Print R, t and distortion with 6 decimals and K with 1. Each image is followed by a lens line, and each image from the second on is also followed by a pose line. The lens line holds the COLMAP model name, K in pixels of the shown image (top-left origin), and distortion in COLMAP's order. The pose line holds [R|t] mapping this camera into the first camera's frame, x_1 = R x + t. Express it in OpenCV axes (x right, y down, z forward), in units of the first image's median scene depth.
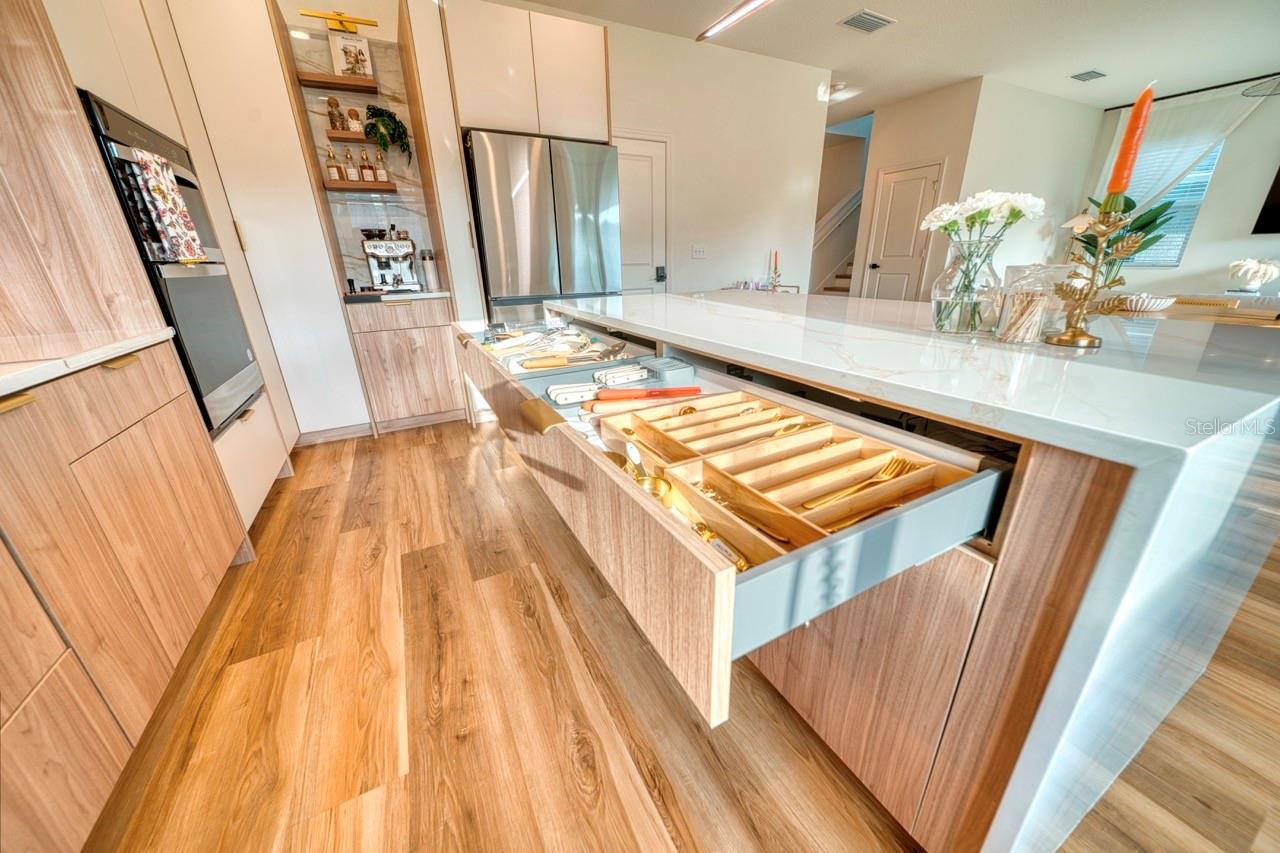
lens RADIAL K [[445.6, 0, 640.0], [0, 445.6, 426.5], [0, 0, 1]] dist [0.000214, -0.002020]
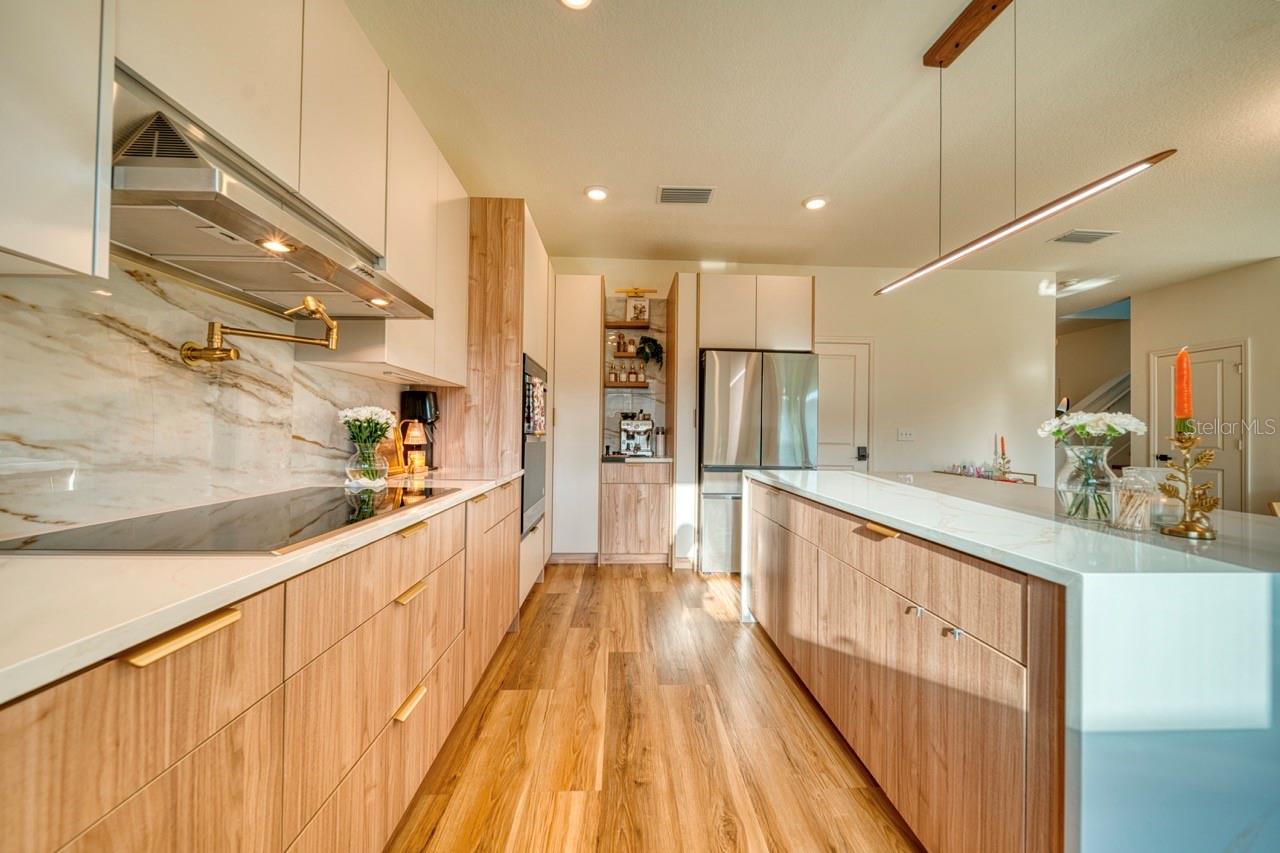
lens RADIAL K [[457.8, 0, 641.1], [0, 457.8, 429.6], [0, 0, 1]] dist [-0.000401, -0.000275]
pose [[0.902795, 0.030746, -0.428970, 0.083189], [-0.181567, 0.931441, -0.315359, 0.081199], [0.389864, 0.362591, 0.846483, -0.280917]]
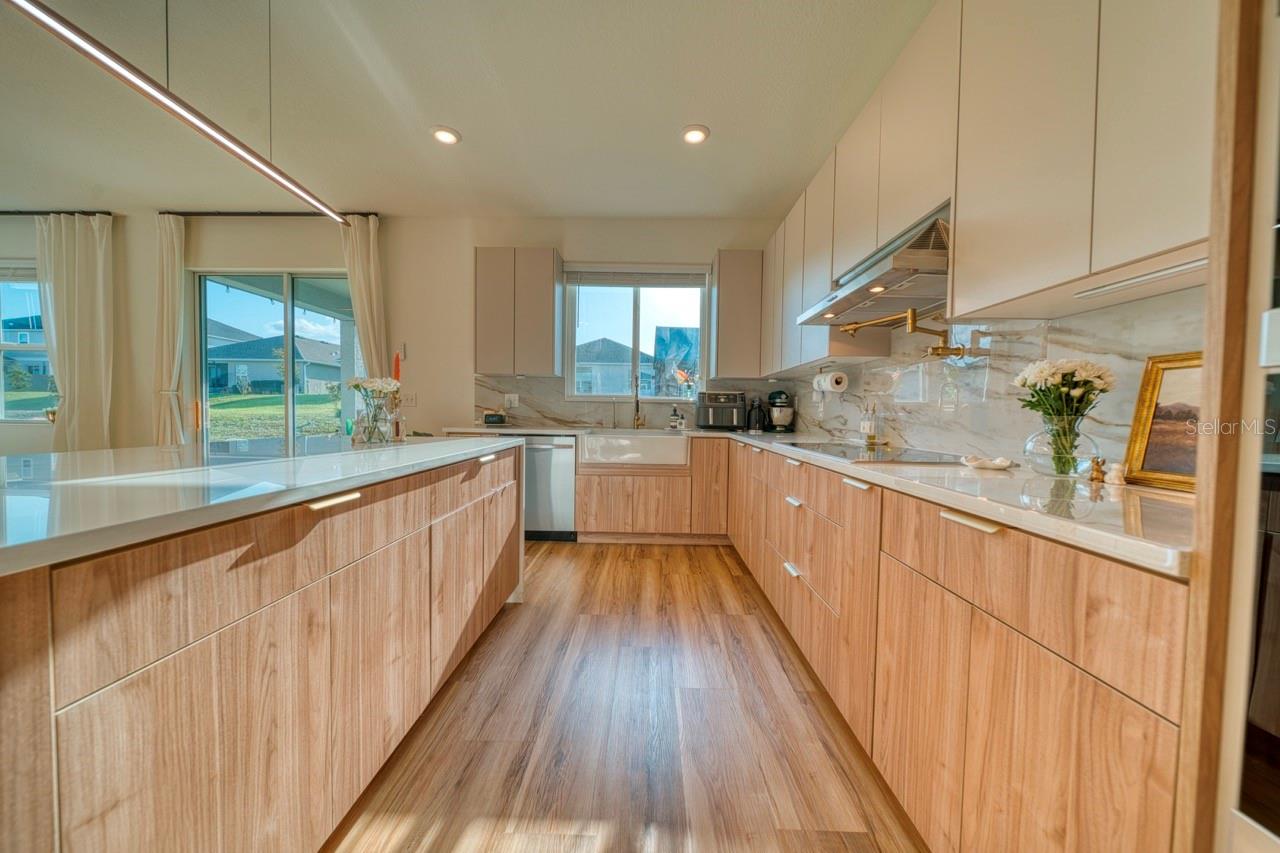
lens RADIAL K [[475.7, 0, 639.0], [0, 475.7, 425.6], [0, 0, 1]] dist [0.000182, 0.000156]
pose [[-0.874221, -0.004799, 0.485504, -0.642645], [0.173428, 0.930898, 0.321483, -0.379871], [-0.453498, 0.365247, -0.812979, 1.091548]]
